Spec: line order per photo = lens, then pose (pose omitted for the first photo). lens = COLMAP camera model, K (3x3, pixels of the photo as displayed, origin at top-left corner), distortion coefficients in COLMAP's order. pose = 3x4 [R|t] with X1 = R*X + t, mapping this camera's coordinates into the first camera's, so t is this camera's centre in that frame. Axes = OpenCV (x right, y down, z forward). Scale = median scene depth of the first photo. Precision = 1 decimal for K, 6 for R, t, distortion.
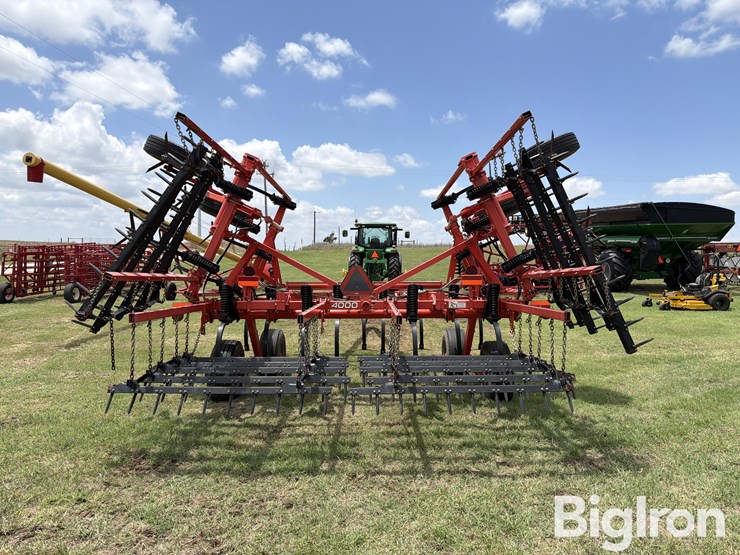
lens RADIAL K [[531.9, 0, 370.5], [0, 531.9, 275.2], [0, 0, 1]] dist [0.054000, -0.034157]
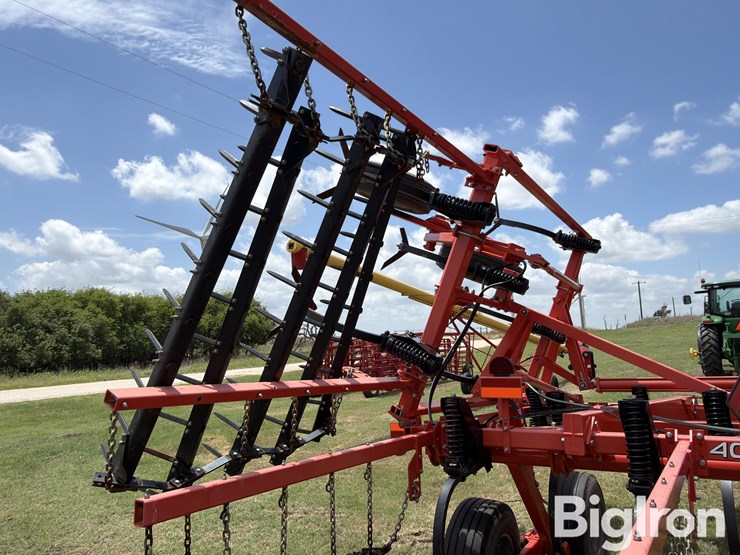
lens RADIAL K [[530.5, 0, 376.2], [0, 530.5, 277.7], [0, 0, 1]] dist [0.041502, -0.056562]
pose [[0.842331, -0.111095, -0.527386, -0.018330], [0.030263, 0.986730, -0.159521, -0.004281], [0.538110, 0.118409, 0.834516, 0.163776]]
